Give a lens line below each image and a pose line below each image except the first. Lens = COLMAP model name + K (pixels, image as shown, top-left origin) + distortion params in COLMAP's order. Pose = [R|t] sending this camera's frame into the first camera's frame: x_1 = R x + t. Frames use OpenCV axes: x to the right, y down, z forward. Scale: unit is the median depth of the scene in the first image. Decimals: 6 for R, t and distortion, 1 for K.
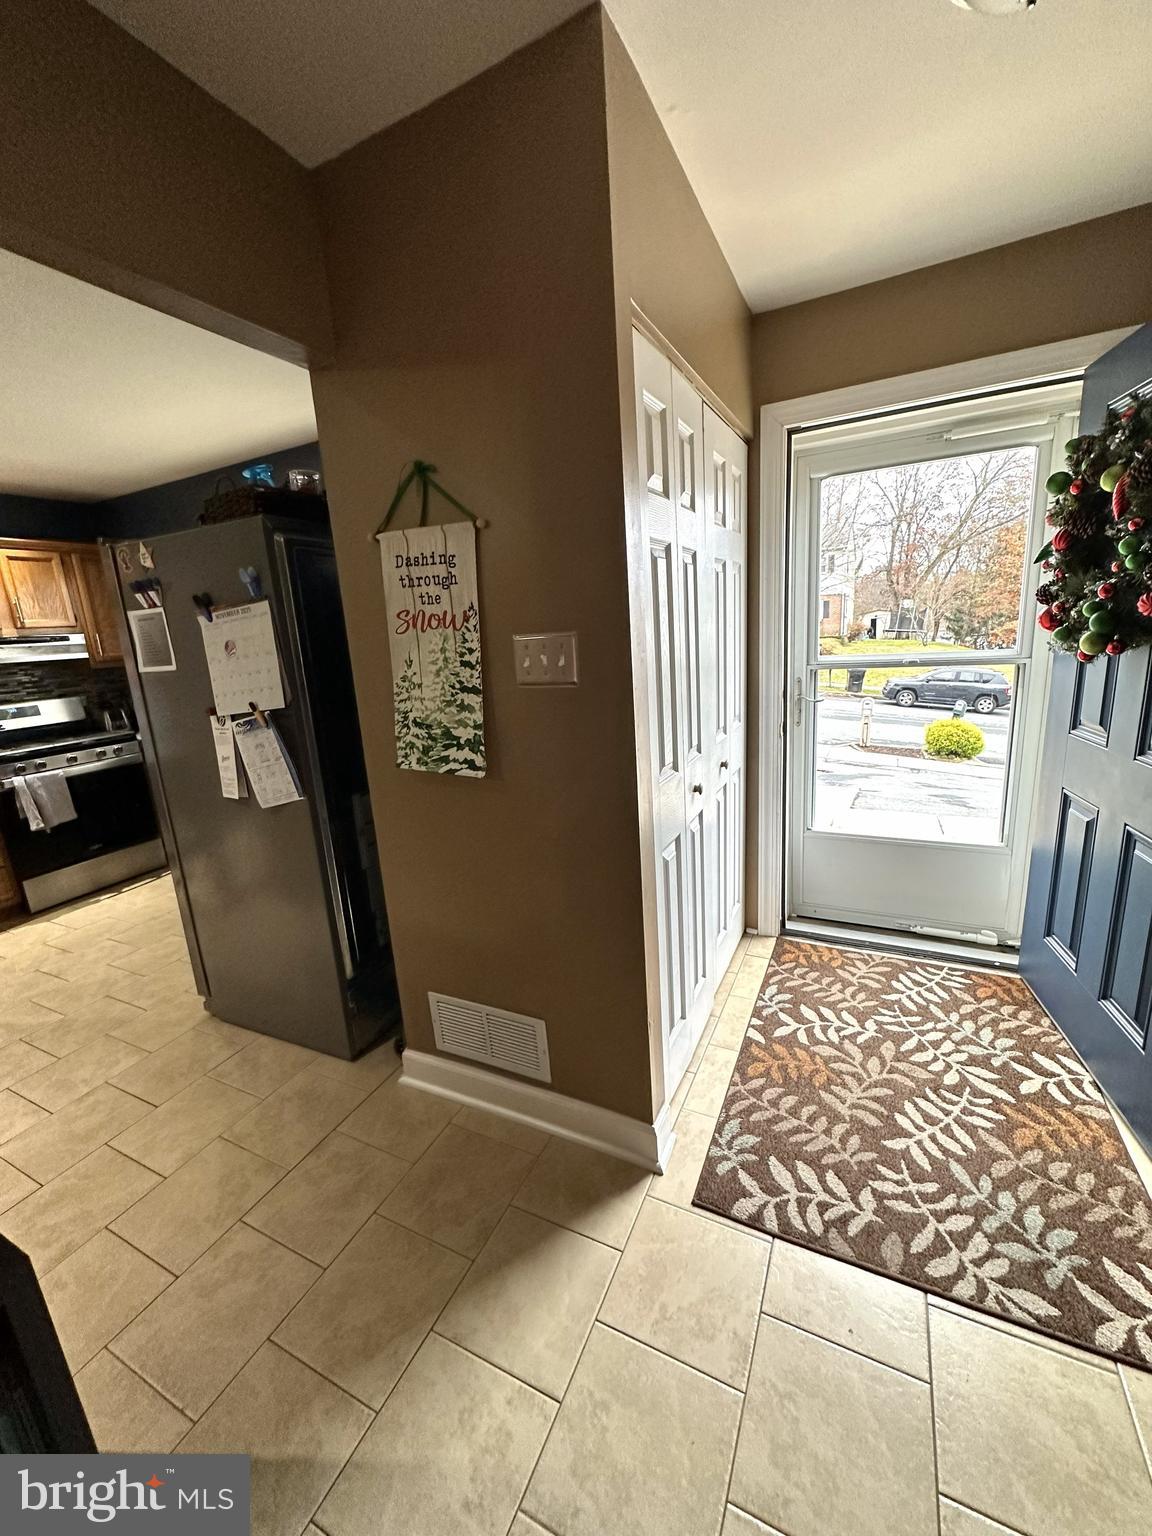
lens RADIAL K [[608.1, 0, 576.0], [0, 608.1, 768.0], [0, 0, 1]] dist [-0.005804, 0.000228]
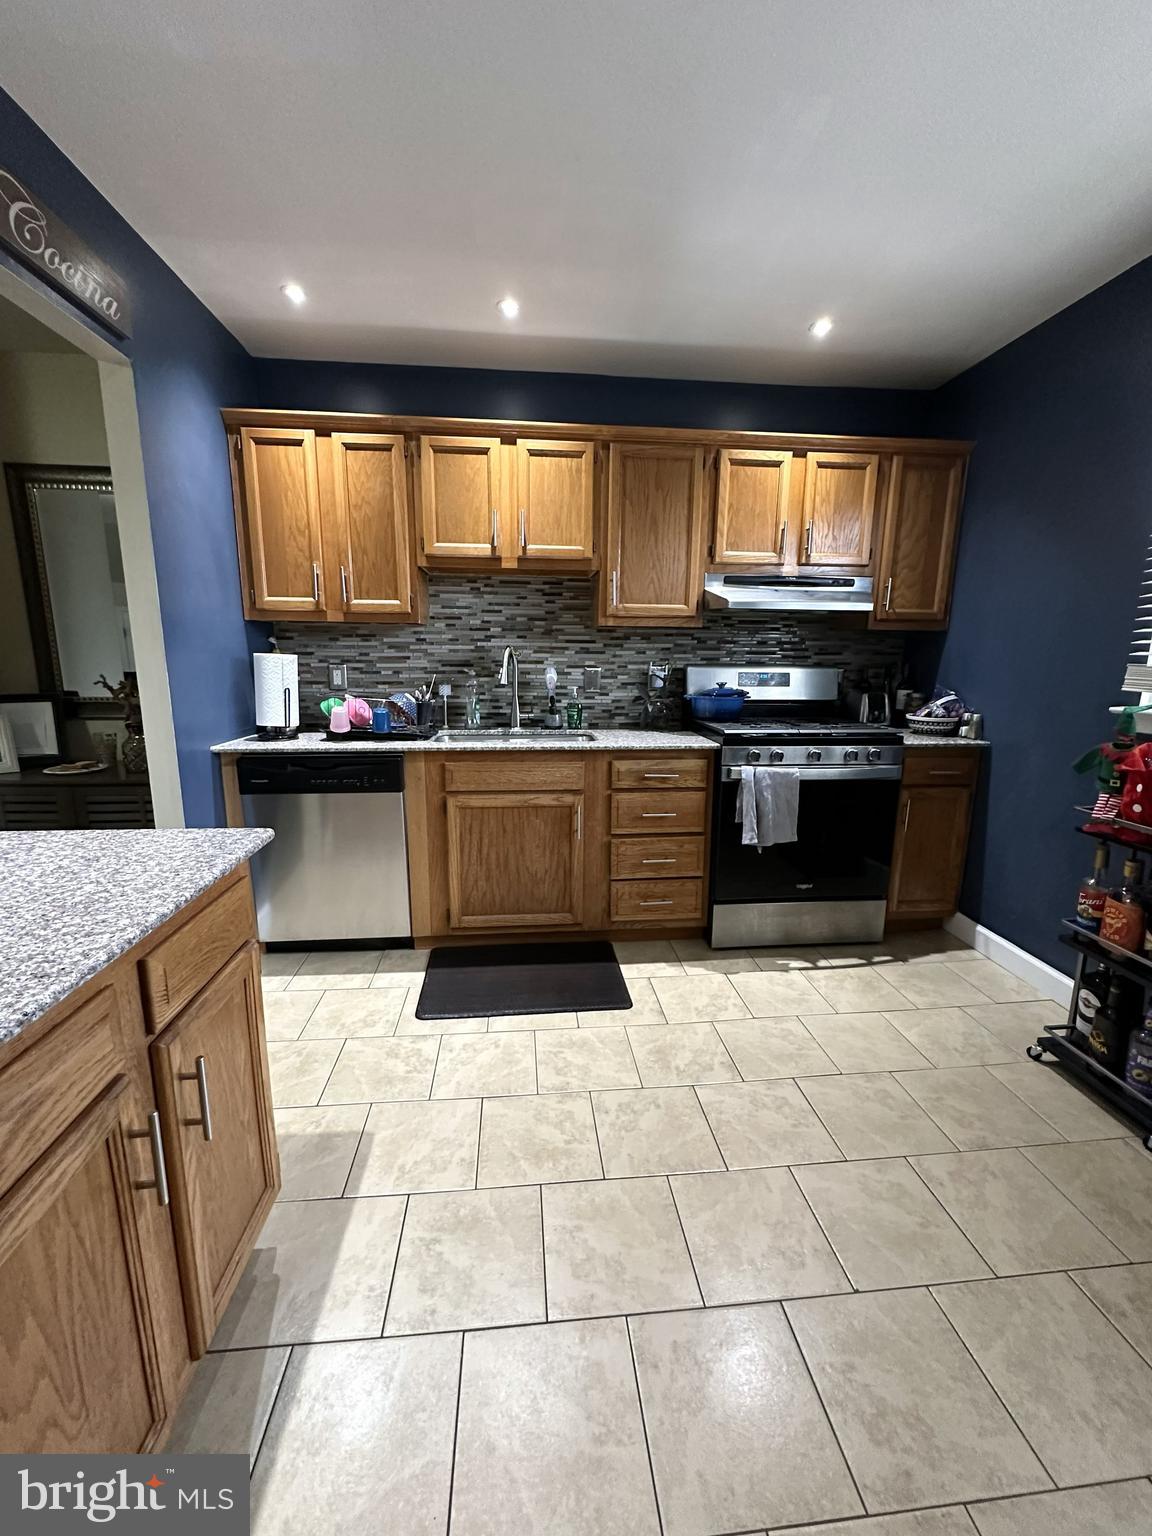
lens RADIAL K [[608.1, 0, 576.0], [0, 608.1, 768.0], [0, 0, 1]] dist [-0.005804, 0.000228]
pose [[0.524429, 0.233059, -0.818937, -0.408398], [-0.236596, 0.963819, 0.122780, -0.021469], [0.817922, 0.129368, 0.560595, 0.400086]]
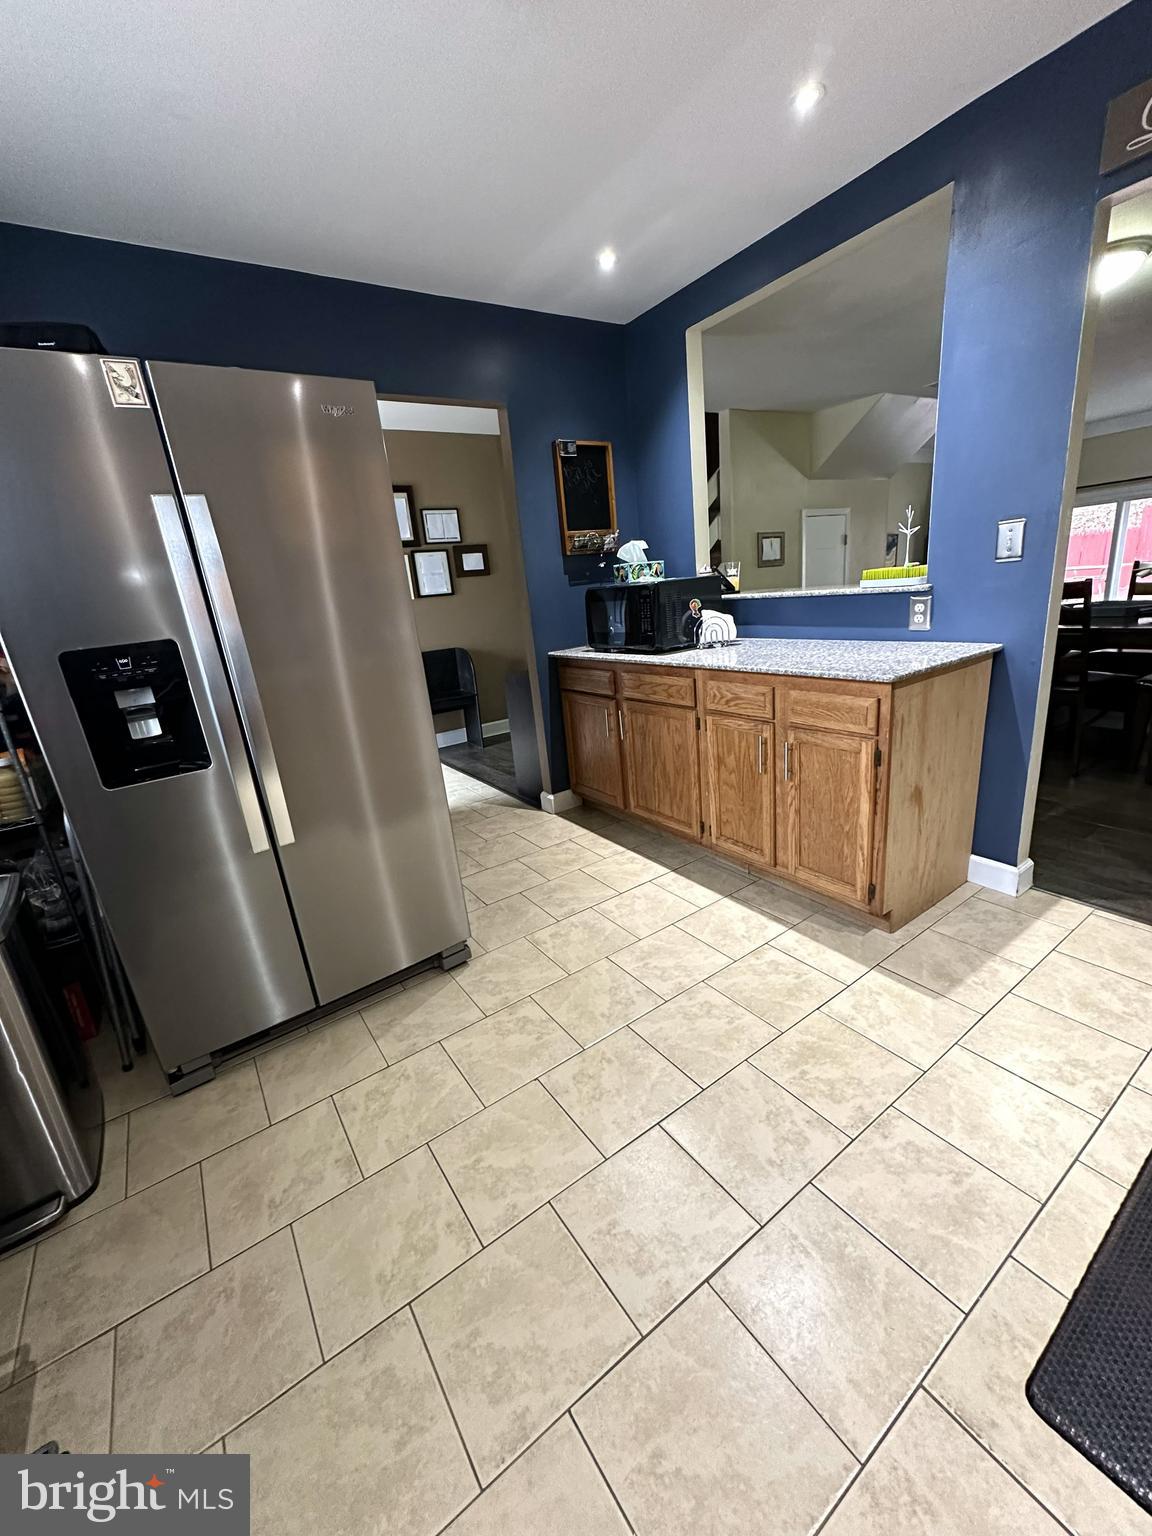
lens RADIAL K [[608.1, 0, 576.0], [0, 608.1, 768.0], [0, 0, 1]] dist [-0.005804, 0.000228]
pose [[-0.858153, 0.003490, 0.513381, -0.790561], [0.263897, 0.860754, 0.435271, -0.121316], [-0.440376, 0.509009, -0.739580, 0.955349]]
